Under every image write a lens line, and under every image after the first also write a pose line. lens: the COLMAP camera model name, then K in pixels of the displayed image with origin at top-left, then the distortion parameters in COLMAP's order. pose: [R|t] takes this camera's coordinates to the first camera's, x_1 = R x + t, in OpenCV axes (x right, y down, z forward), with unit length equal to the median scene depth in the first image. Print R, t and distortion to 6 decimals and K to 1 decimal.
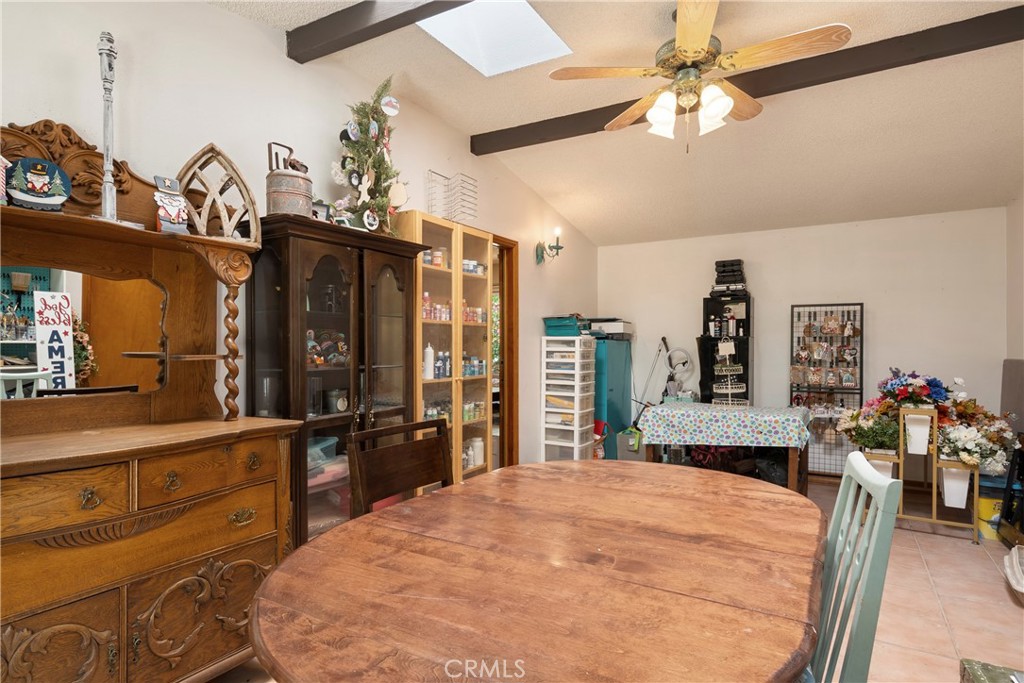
lens RADIAL K [[570.6, 0, 512.0], [0, 570.6, 341.5], [0, 0, 1]] dist [-0.000499, 0.000612]
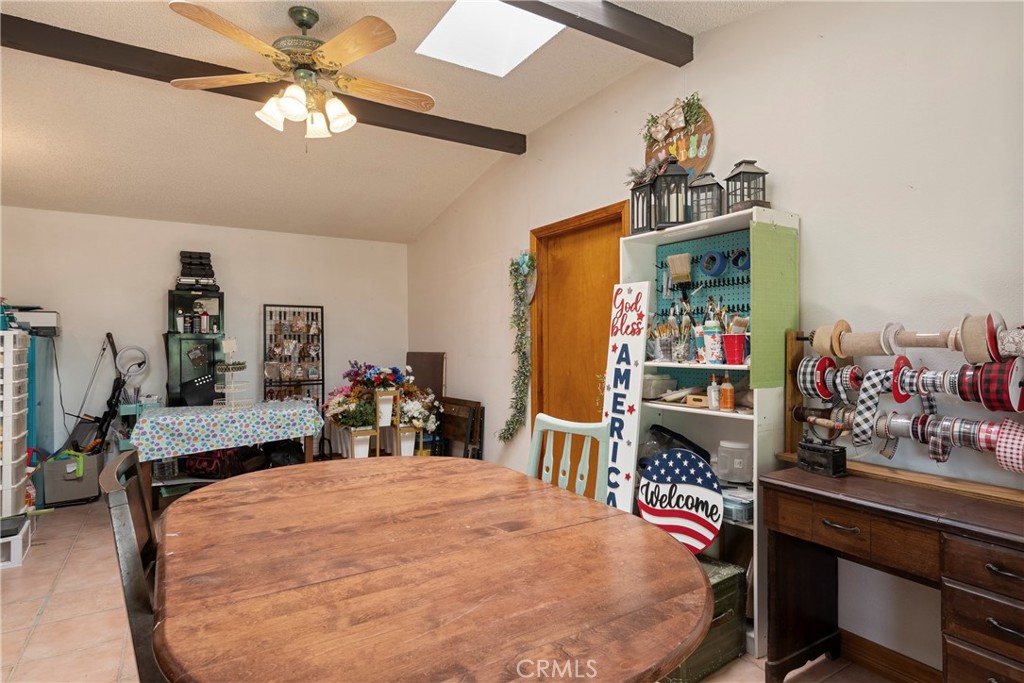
lens RADIAL K [[570.6, 0, 512.0], [0, 570.6, 341.5], [0, 0, 1]] dist [-0.000499, 0.000612]
pose [[0.429993, -0.001538, 0.902831, -0.314763], [-0.003148, 0.999990, 0.003203, -0.000195], [-0.902827, -0.004219, 0.429984, 0.172374]]
